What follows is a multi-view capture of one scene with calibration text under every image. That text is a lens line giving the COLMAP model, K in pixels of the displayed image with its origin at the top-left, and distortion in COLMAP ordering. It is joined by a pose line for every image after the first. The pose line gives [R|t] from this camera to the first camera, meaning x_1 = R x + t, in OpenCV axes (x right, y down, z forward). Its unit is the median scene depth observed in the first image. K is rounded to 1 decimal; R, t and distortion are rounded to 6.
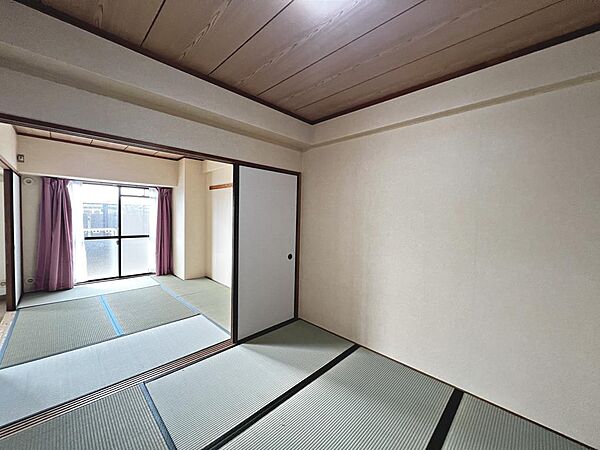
lens RADIAL K [[237.2, 0, 300.0], [0, 237.2, 225.0], [0, 0, 1]] dist [-0.019892, 0.000178]
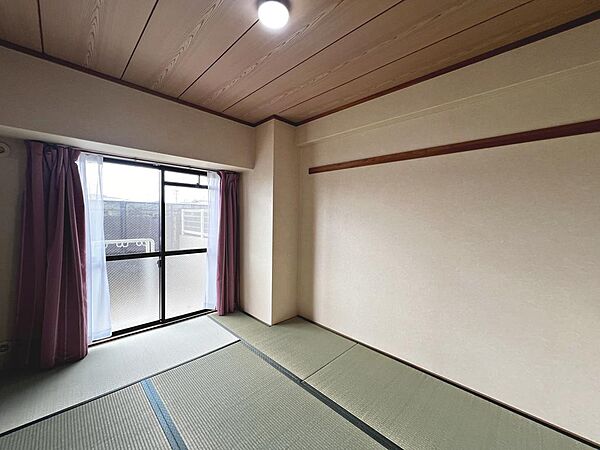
lens RADIAL K [[249.6, 0, 300.0], [0, 249.6, 225.0], [0, 0, 1]] dist [0.000154, -0.000353]
pose [[0.999628, -0.005124, -0.026775, -0.398774], [0.005259, 0.999974, 0.004960, -0.022817], [0.026749, -0.005099, 0.999629, 0.372738]]
